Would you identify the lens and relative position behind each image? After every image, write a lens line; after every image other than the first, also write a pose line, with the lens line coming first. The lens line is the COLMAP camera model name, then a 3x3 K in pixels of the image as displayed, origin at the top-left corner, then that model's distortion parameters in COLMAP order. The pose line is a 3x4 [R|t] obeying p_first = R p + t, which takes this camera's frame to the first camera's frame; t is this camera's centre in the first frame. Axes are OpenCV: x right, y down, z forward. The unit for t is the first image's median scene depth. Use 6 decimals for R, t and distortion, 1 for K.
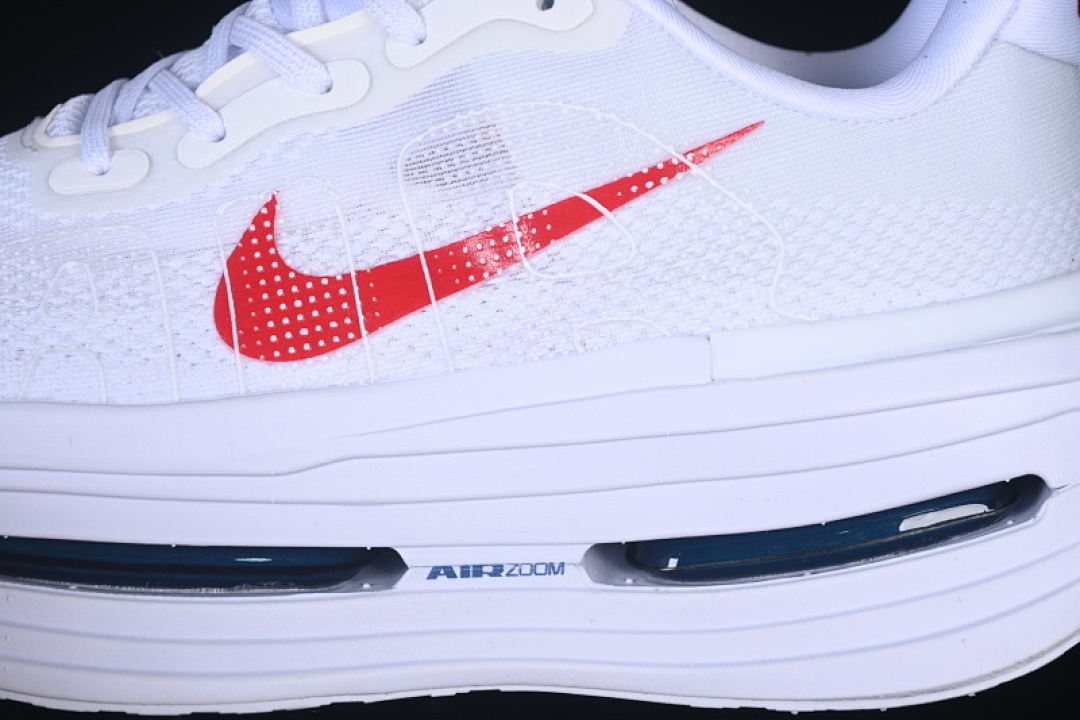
lens RADIAL K [[2309.9, 0, 550.8], [0, 2309.9, 358.9], [0, 0, 1]] dist [-0.055225, 0.000000]
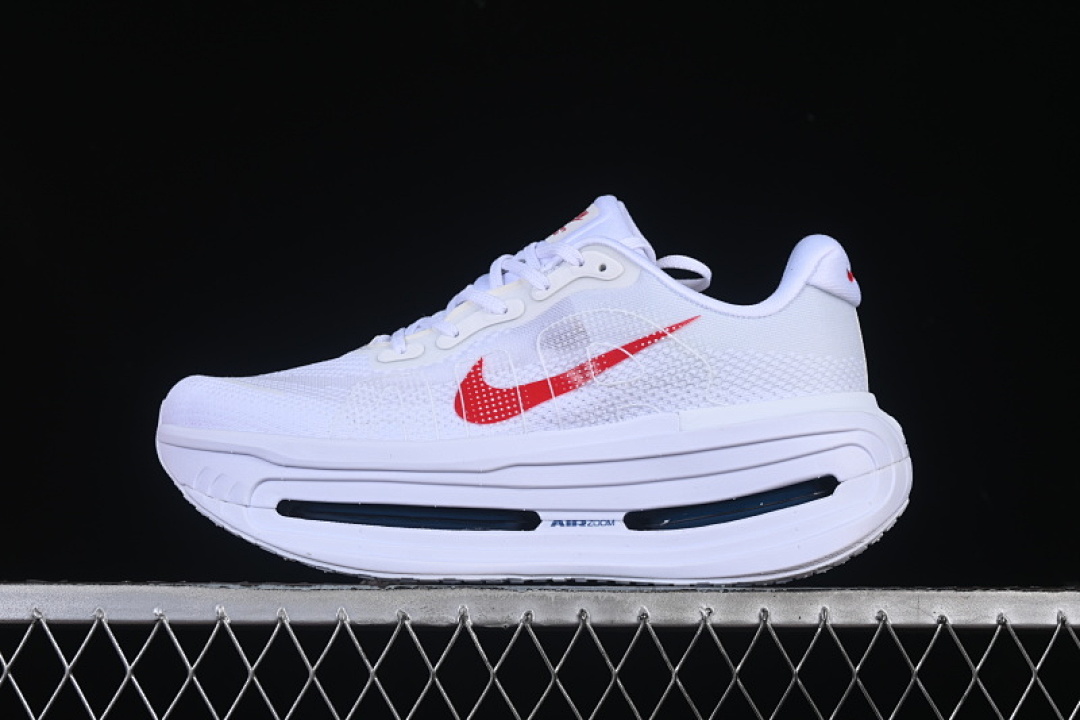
lens RADIAL K [[2309.9, 0, 535.7], [0, 2309.9, 360.9], [0, 0, 1]] dist [-0.055225, 0.000000]
pose [[0.998050, -0.017542, -0.059908, 0.065468], [-0.000642, 0.956769, -0.290848, 0.585312], [0.062420, 0.290319, 0.954892, -1.127053]]
